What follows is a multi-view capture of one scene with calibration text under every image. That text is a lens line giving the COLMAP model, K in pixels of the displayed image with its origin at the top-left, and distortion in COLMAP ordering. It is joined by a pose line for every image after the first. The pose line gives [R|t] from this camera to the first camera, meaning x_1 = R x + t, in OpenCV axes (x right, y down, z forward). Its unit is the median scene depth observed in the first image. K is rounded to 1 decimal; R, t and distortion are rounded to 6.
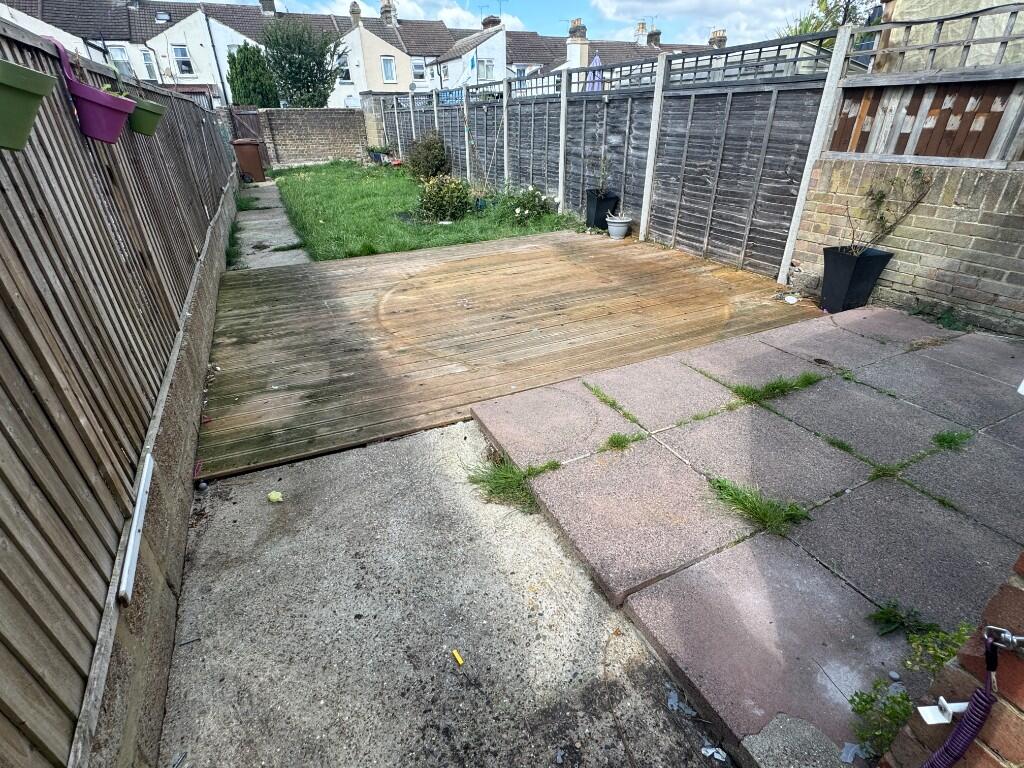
lens RADIAL K [[492.6, 0, 511.6], [0, 492.6, 383.3], [0, 0, 1]] dist [-0.005754, -0.001145]
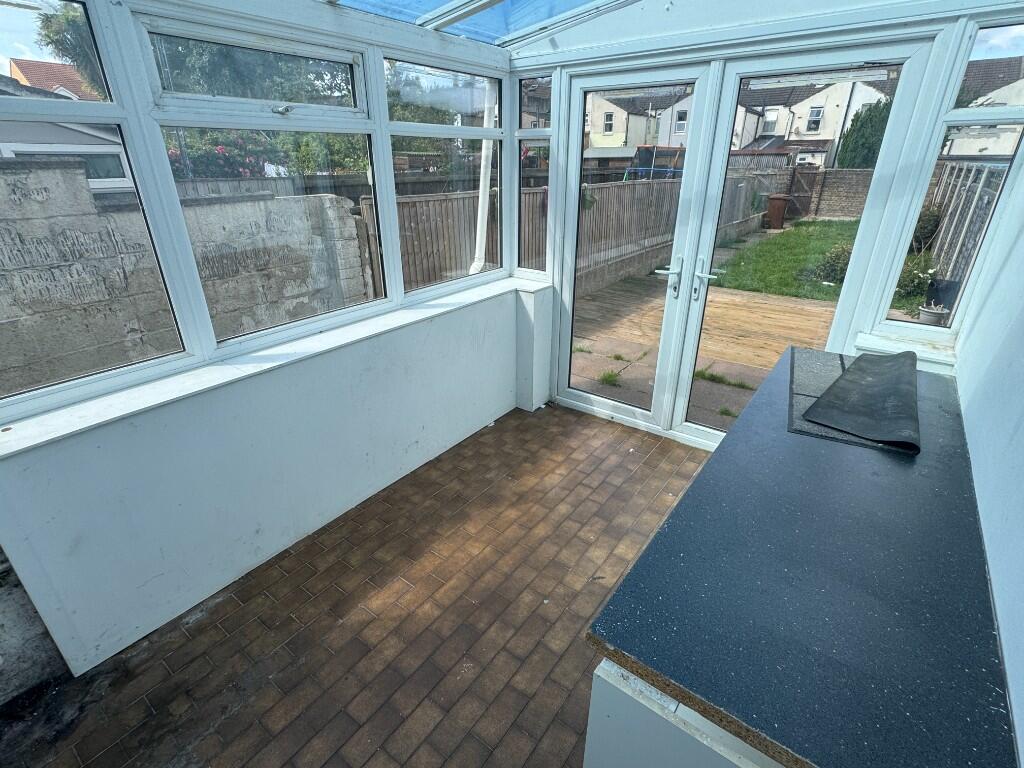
lens RADIAL K [[492.6, 0, 510.1], [0, 492.6, 385.9], [0, 0, 1]] dist [-0.005754, -0.001145]
pose [[0.466097, 0.379076, -0.799409, 1.170057], [-0.425973, 0.888088, 0.172763, 0.030985], [0.775436, 0.260002, 0.575411, -0.447776]]
